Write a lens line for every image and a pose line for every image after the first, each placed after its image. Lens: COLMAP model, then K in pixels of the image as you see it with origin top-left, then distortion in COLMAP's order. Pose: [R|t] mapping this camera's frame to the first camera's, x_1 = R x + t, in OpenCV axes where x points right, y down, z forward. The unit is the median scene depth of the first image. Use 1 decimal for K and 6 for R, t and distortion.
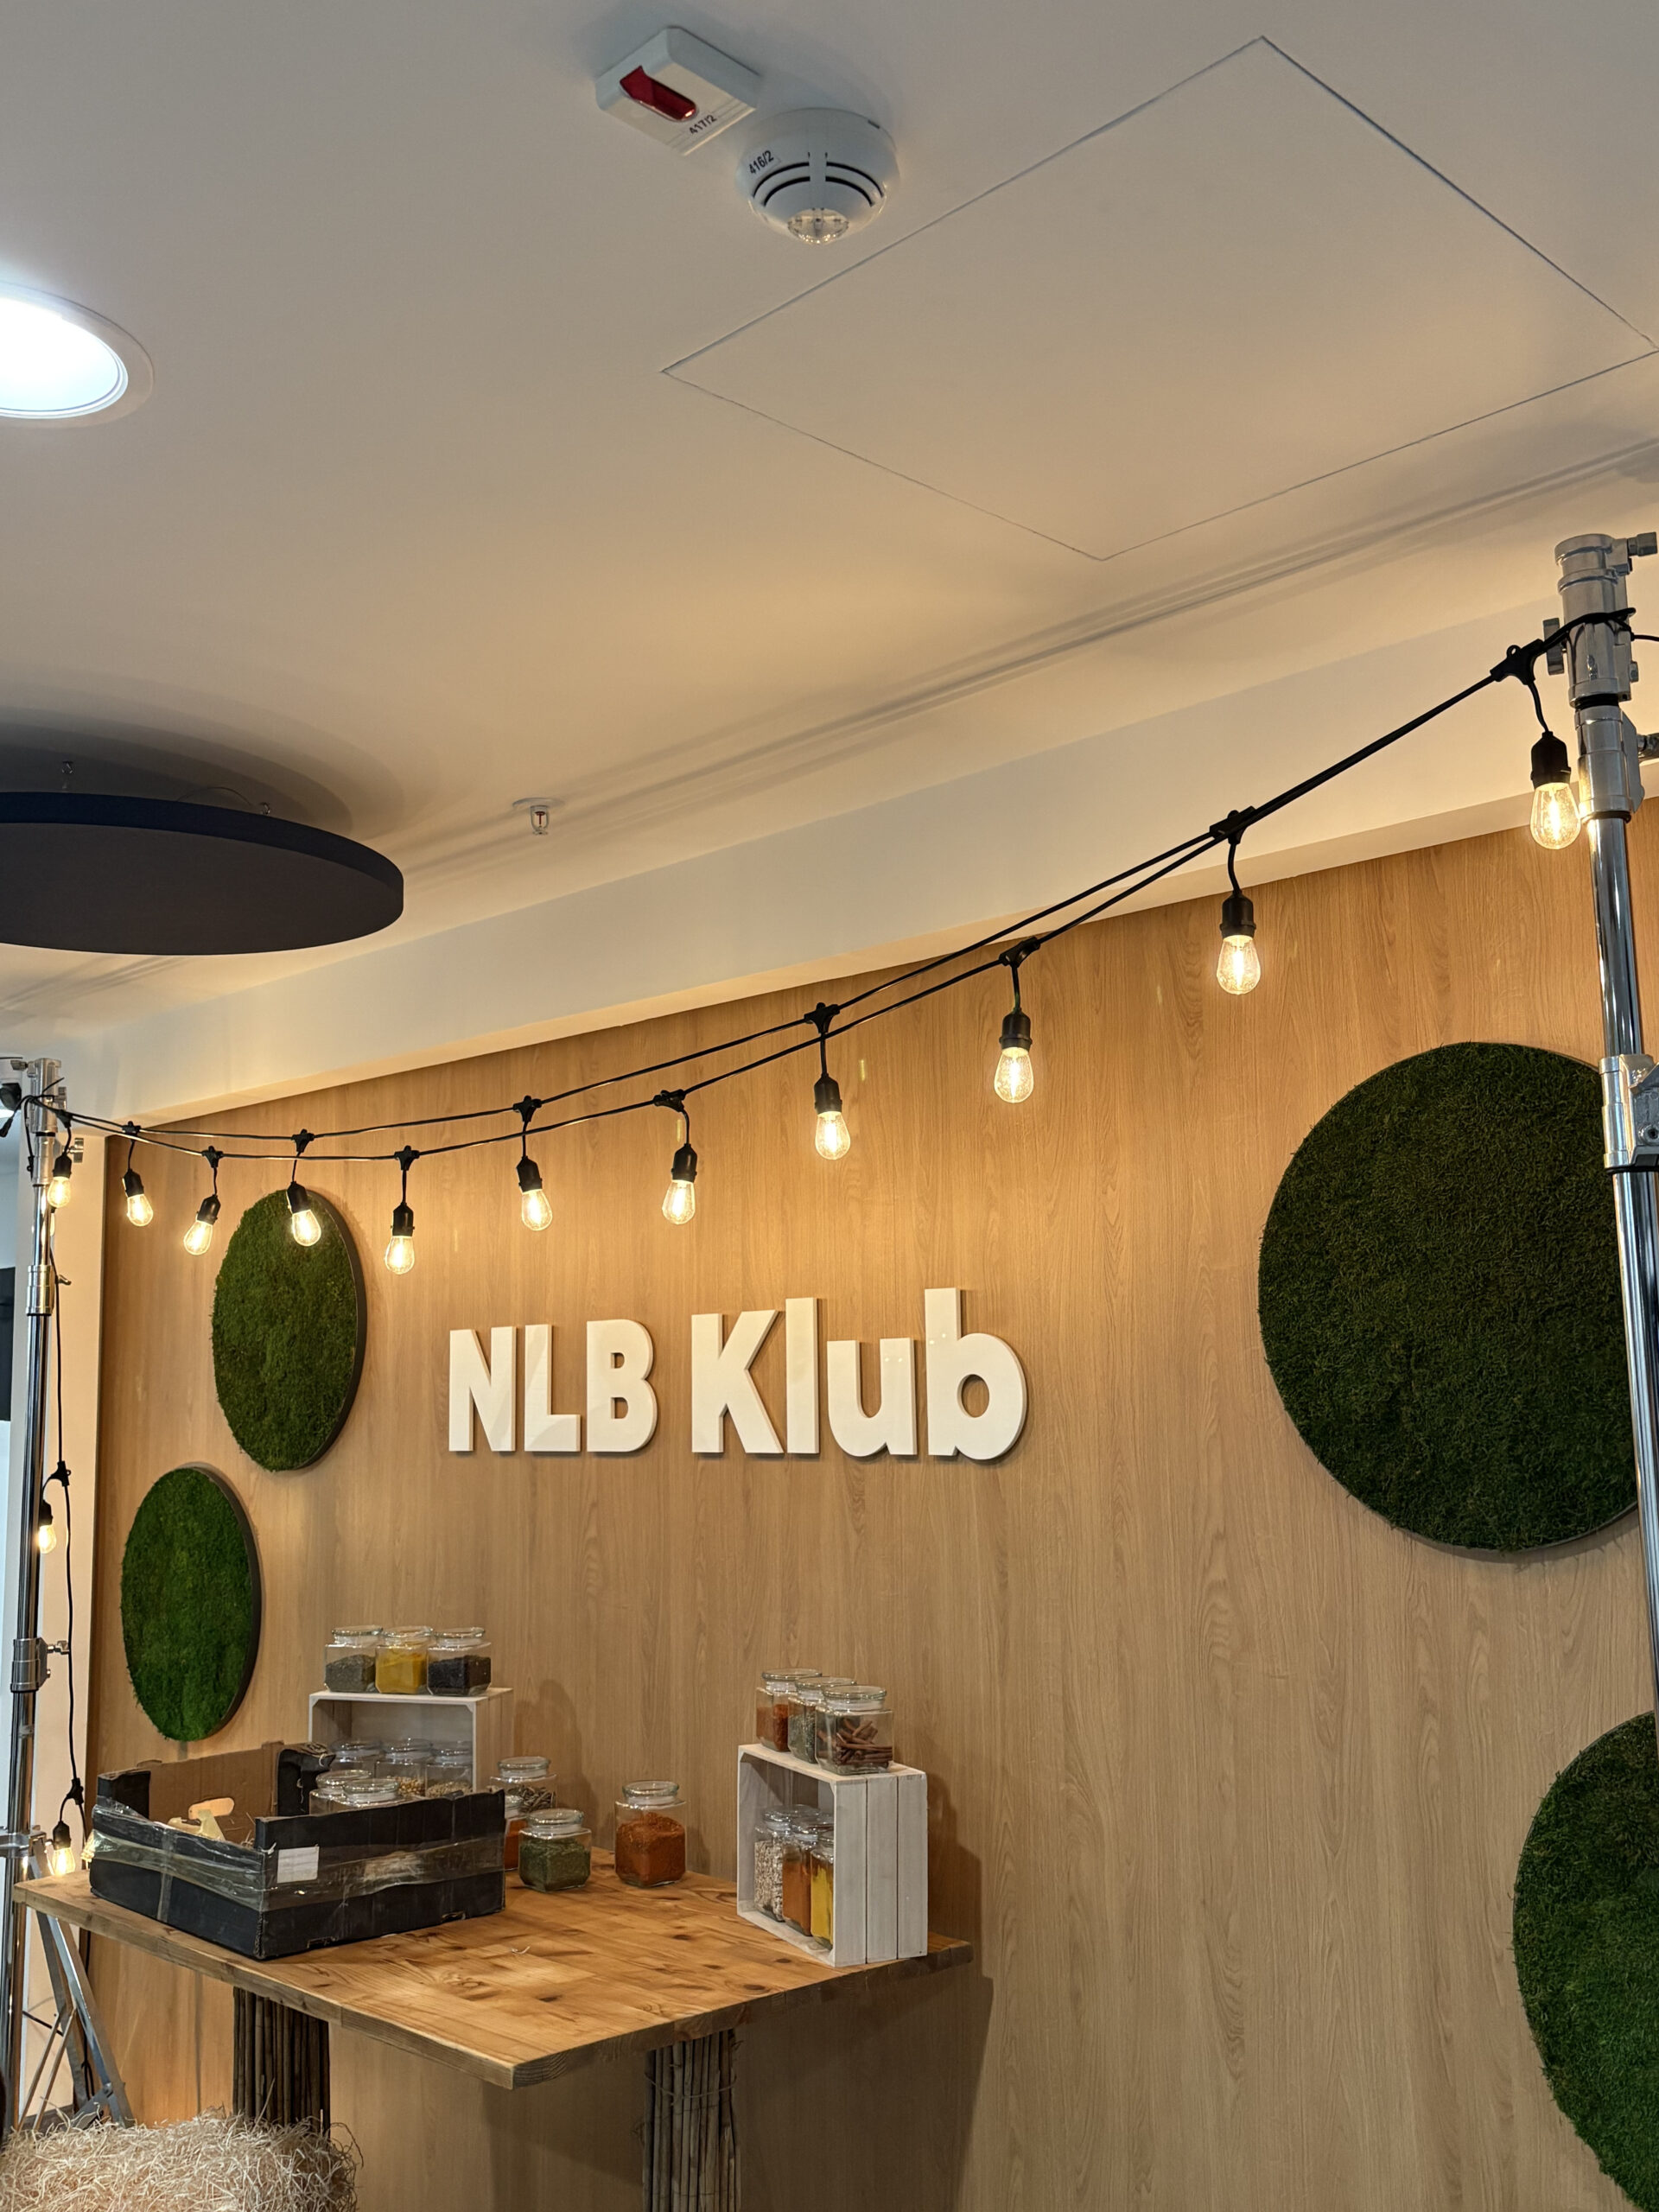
lens RADIAL K [[2066.2, 0, 829.5], [0, 2066.2, 1106.0], [0, 0, 1]] dist [0.123938, -0.319552]
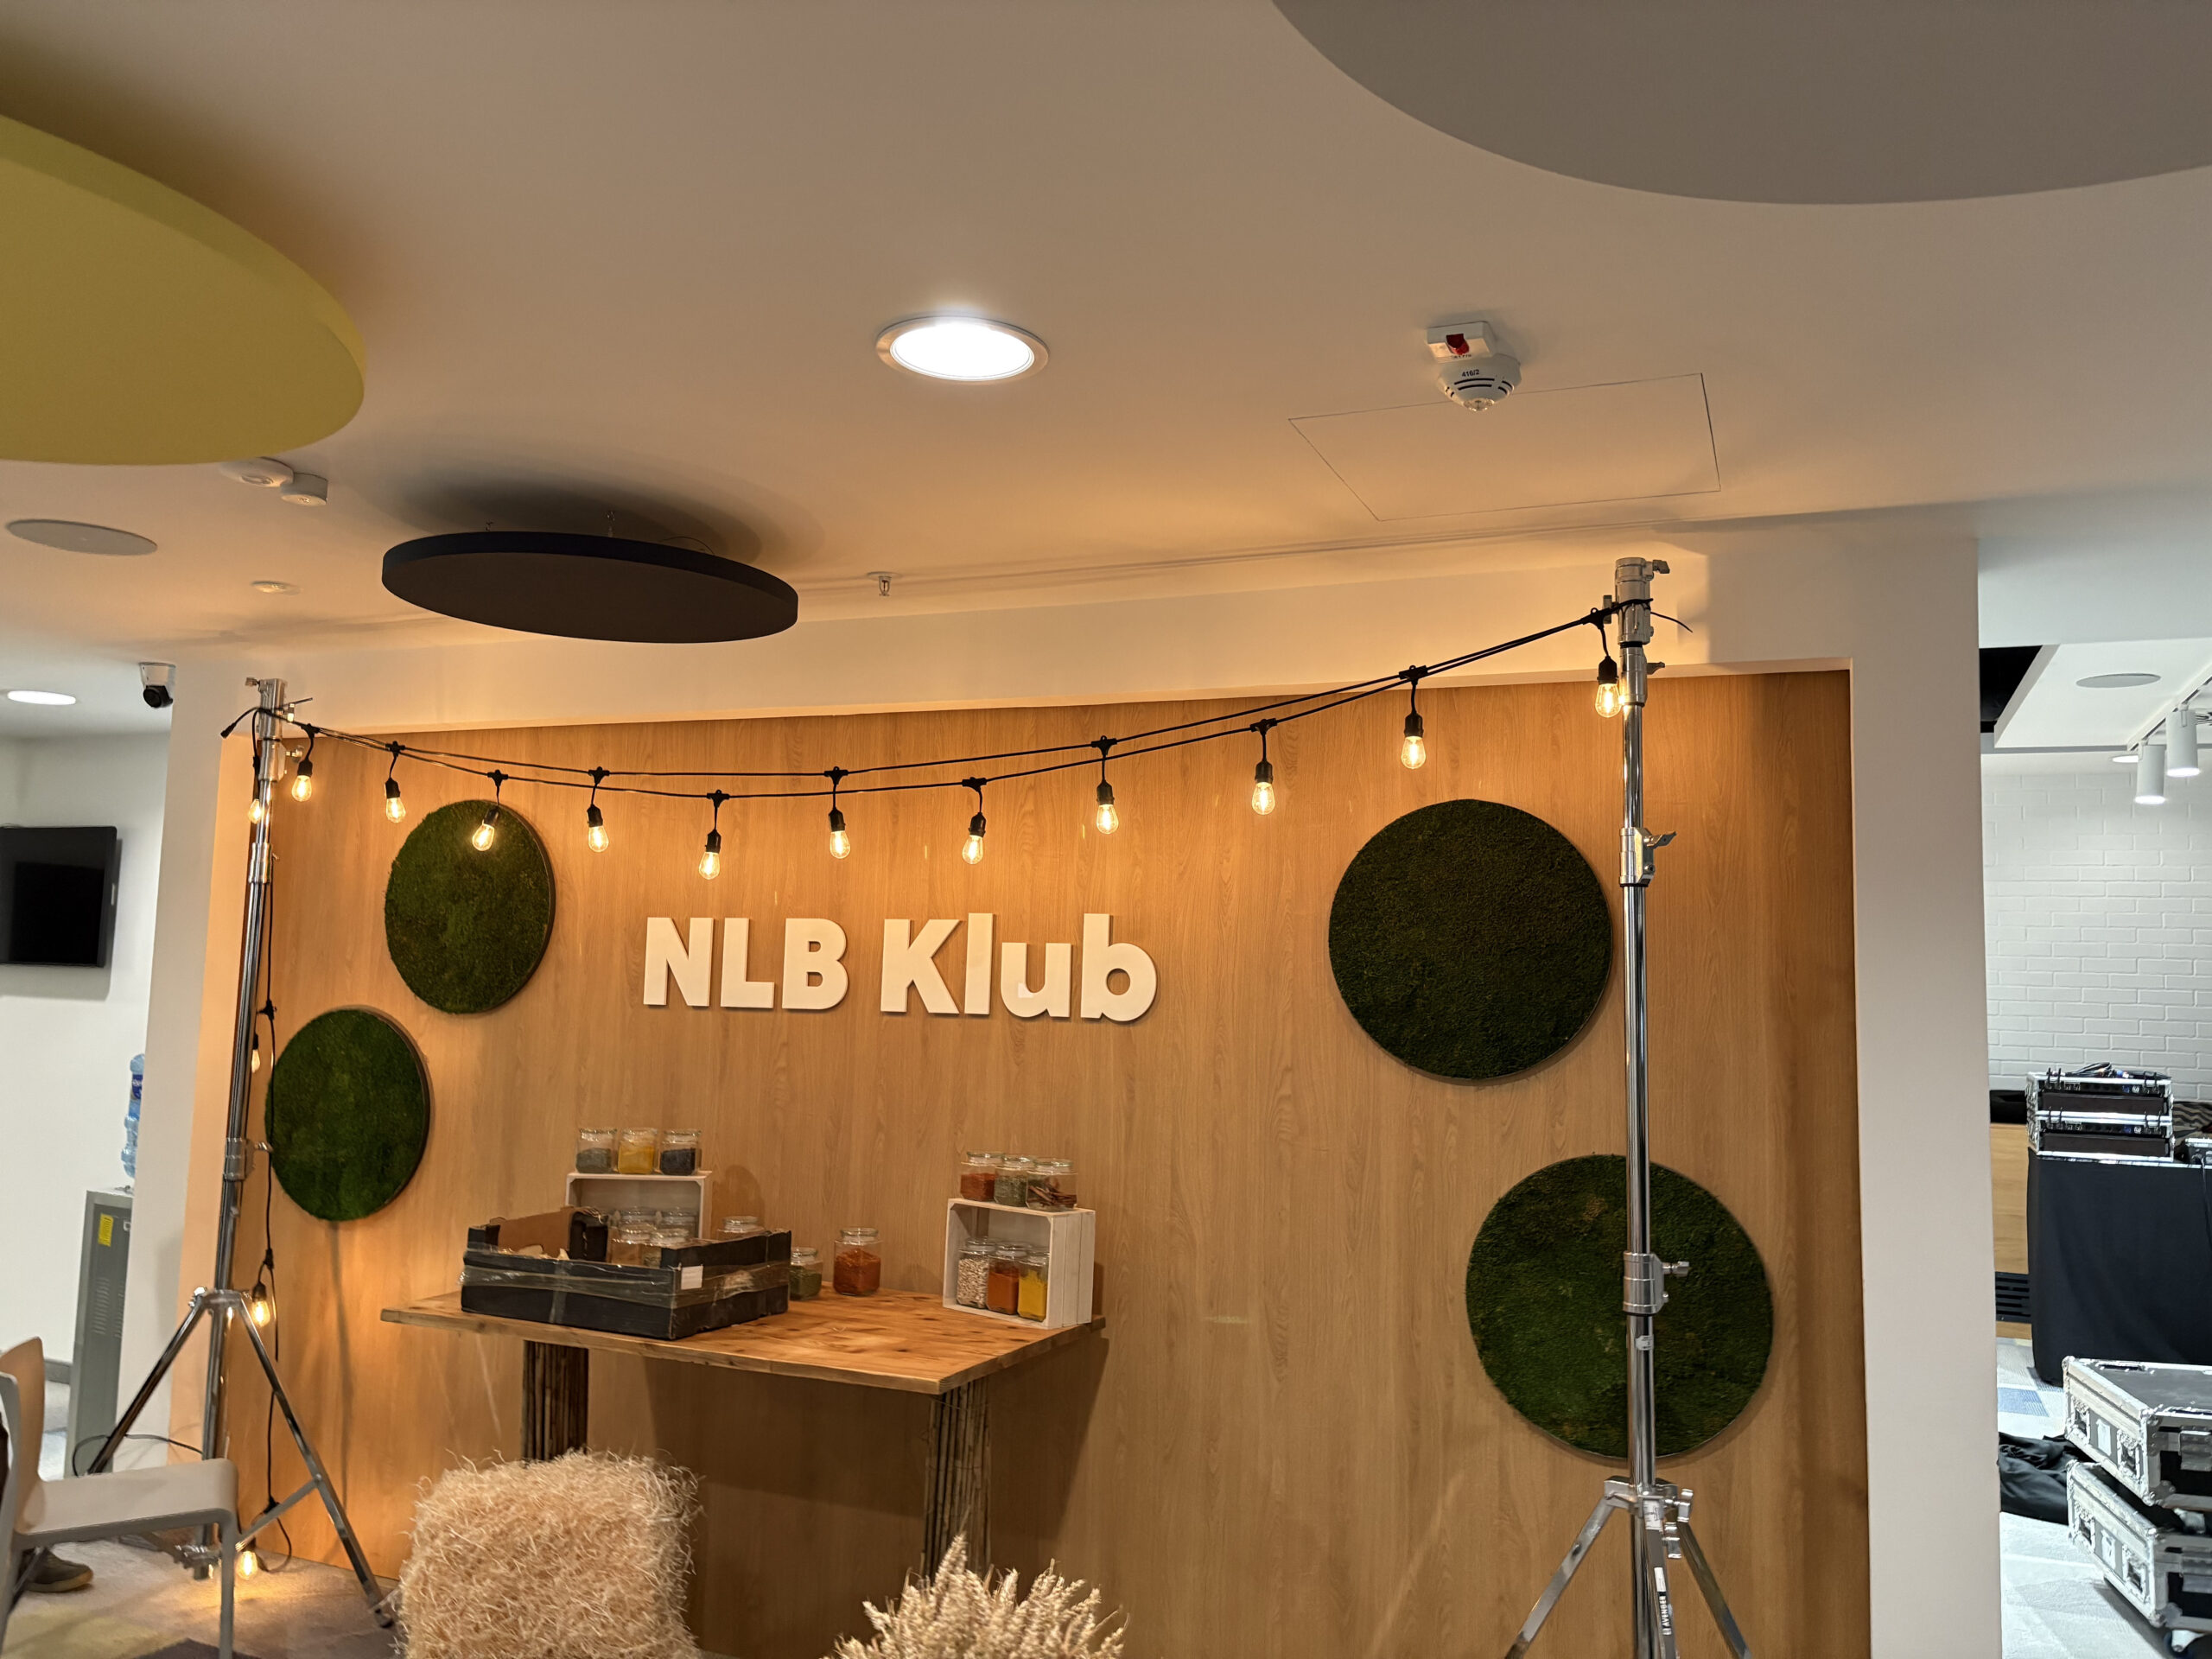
lens RADIAL K [[1667.5, 0, 1101.1], [0, 1667.5, 822.6], [0, 0, 1]] dist [0.136315, -0.340402]
pose [[0.921602, 0.078595, 0.380094, -0.454355], [-0.094707, 0.995220, 0.023844, -0.012427], [-0.376403, -0.057972, 0.924640, -0.186461]]
